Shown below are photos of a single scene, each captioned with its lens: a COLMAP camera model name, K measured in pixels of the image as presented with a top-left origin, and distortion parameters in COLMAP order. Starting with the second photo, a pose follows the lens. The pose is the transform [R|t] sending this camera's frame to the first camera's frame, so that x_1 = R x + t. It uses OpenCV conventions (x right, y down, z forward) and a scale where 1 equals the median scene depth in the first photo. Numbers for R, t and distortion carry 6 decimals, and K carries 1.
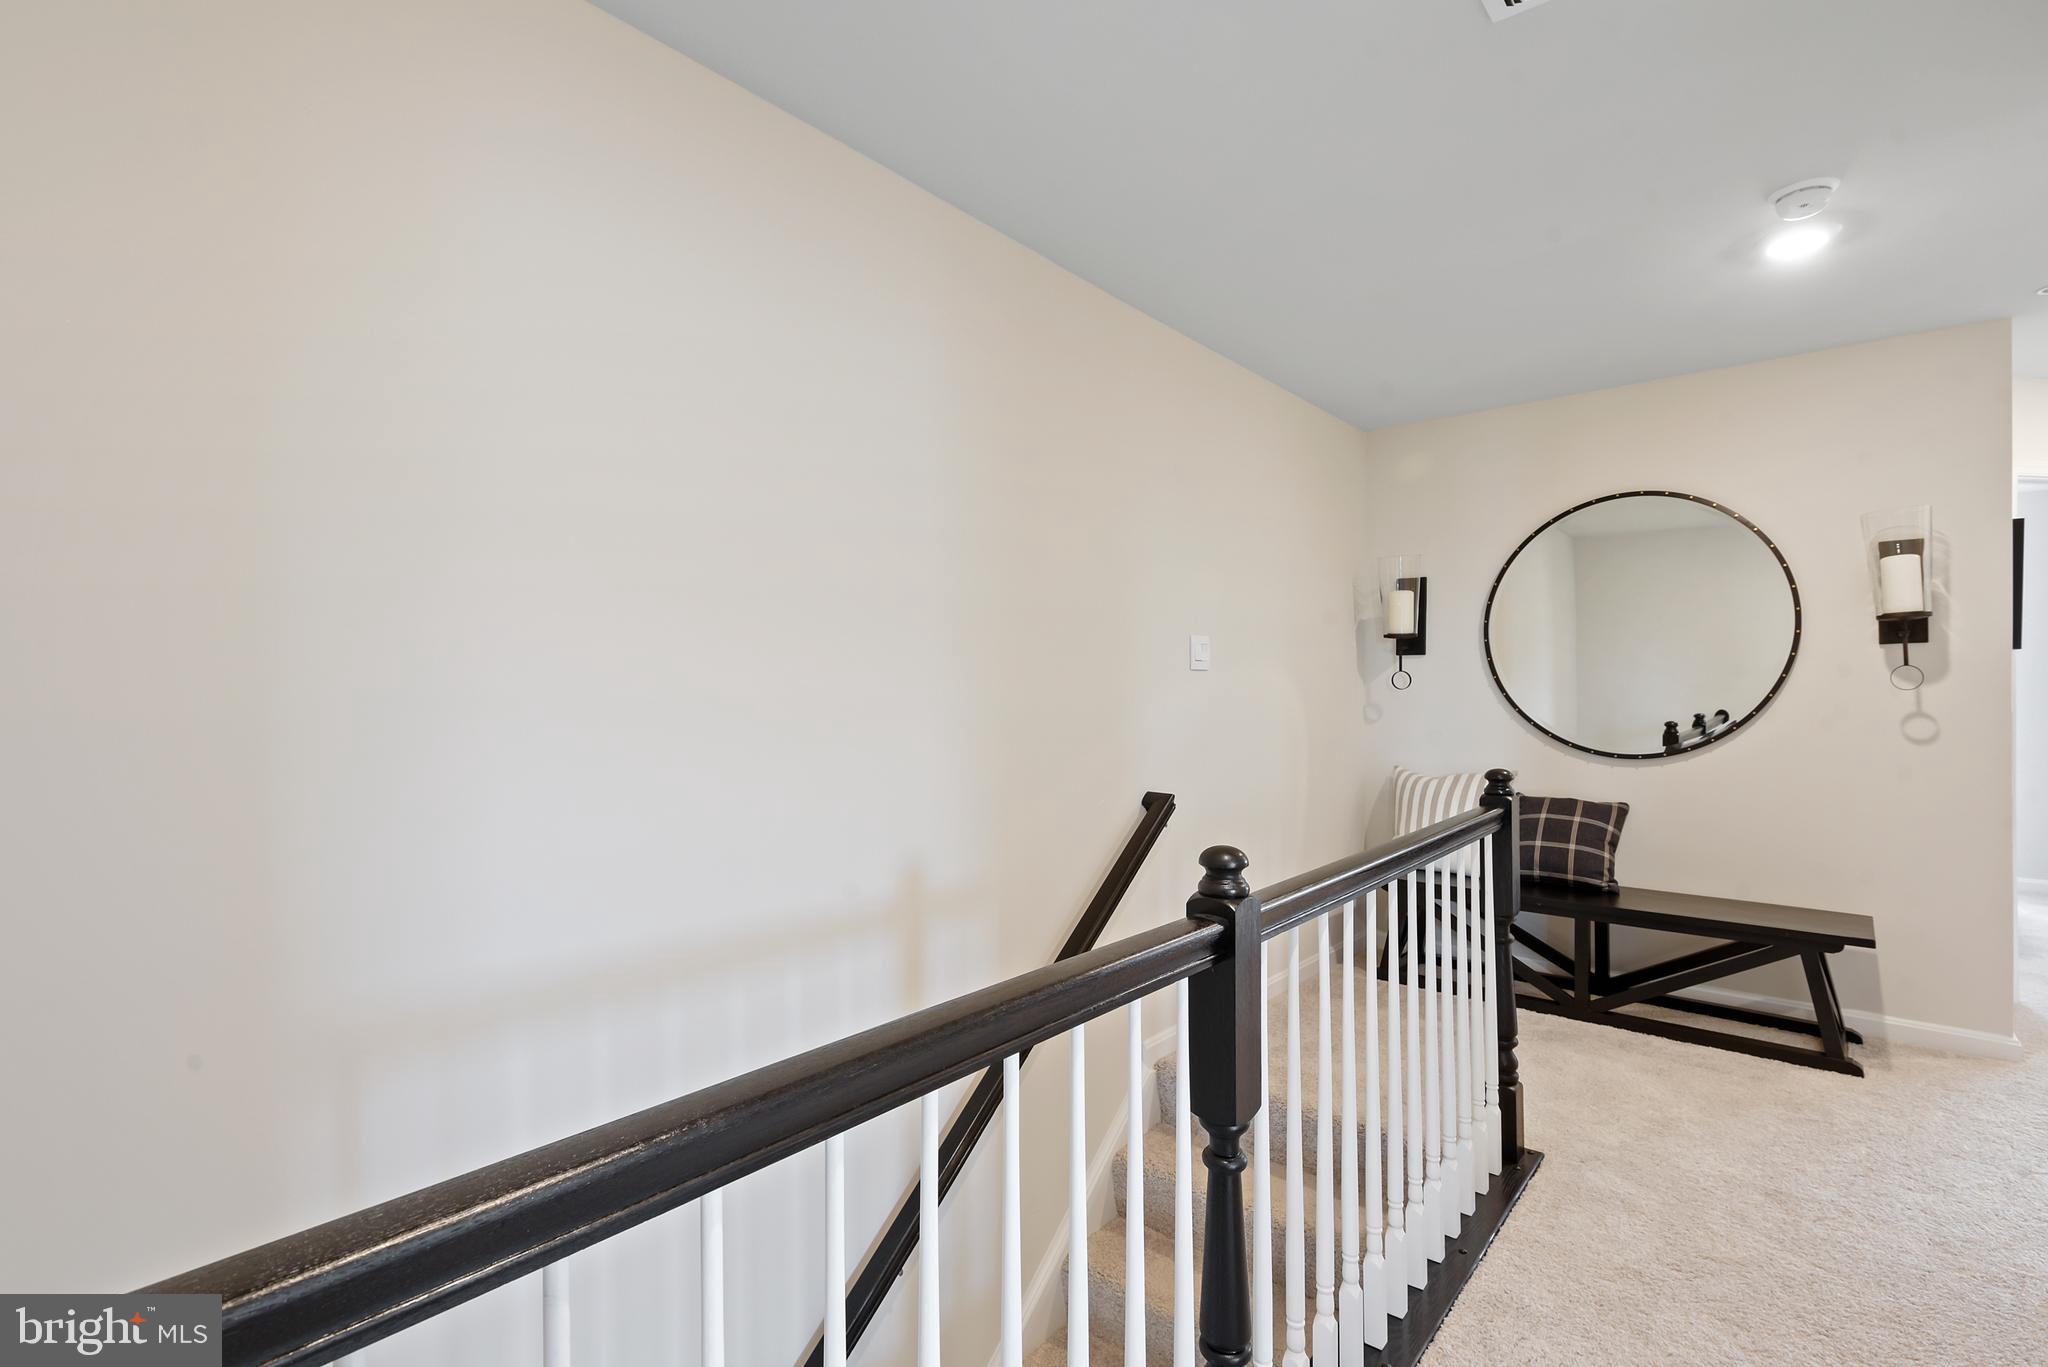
lens RADIAL K [[948.1, 0, 1028.7], [0, 948.1, 686.0], [0, 0, 1]] dist [0.011960, -0.006854]
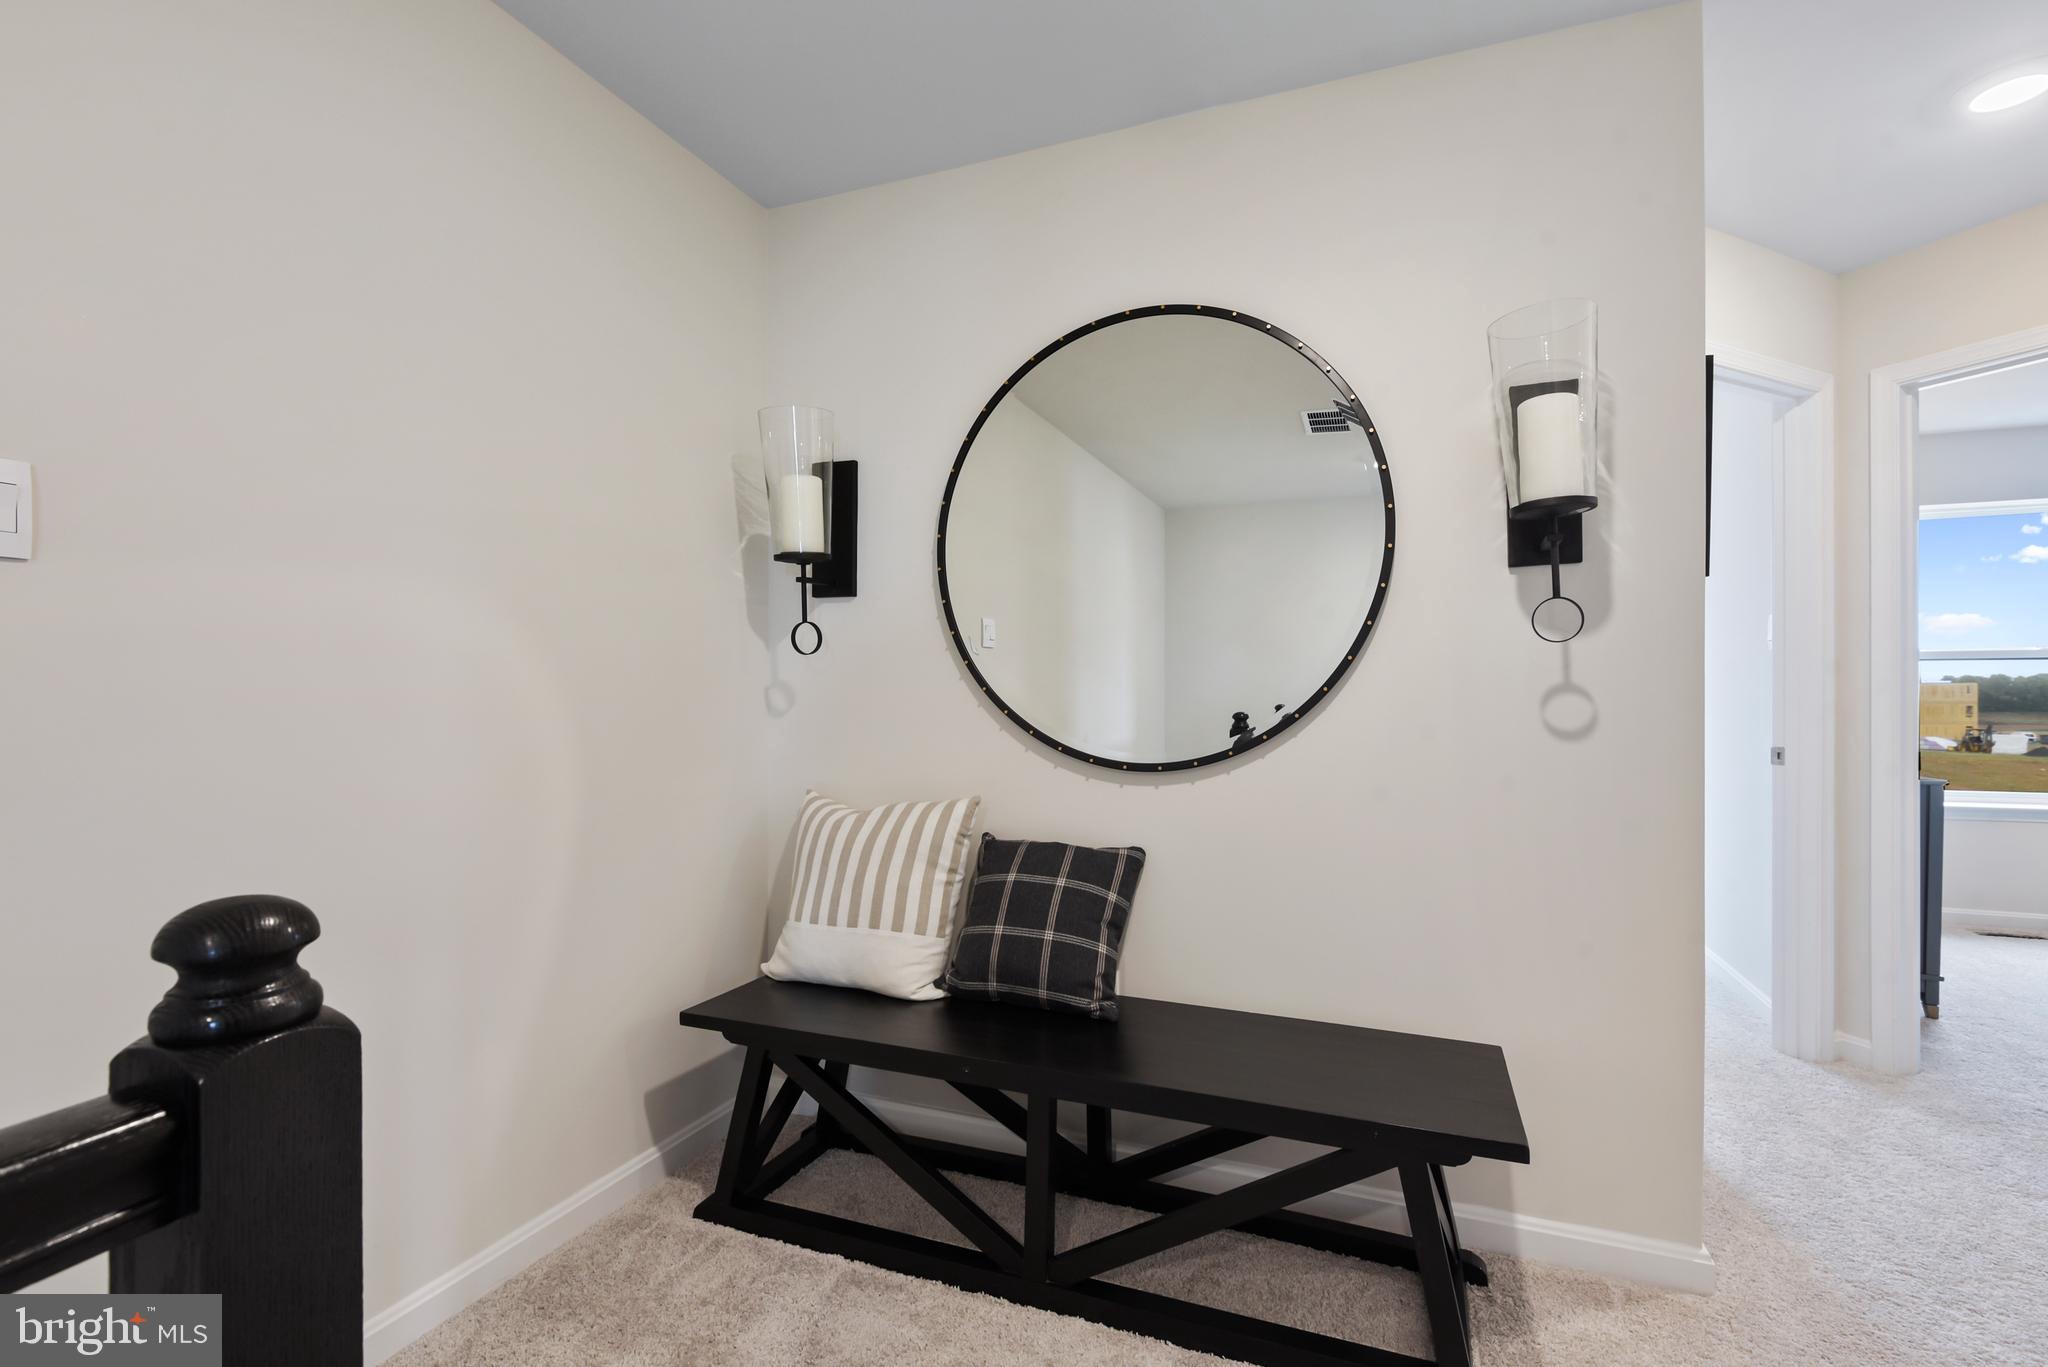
lens RADIAL K [[948.1, 0, 1022.8], [0, 948.1, 684.6], [0, 0, 1]] dist [0.011960, -0.006854]
pose [[0.945367, 0.004015, 0.325983, 0.381295], [-0.003008, 0.999989, -0.003593, 0.026722], [-0.325994, 0.002416, 0.945369, 0.491362]]
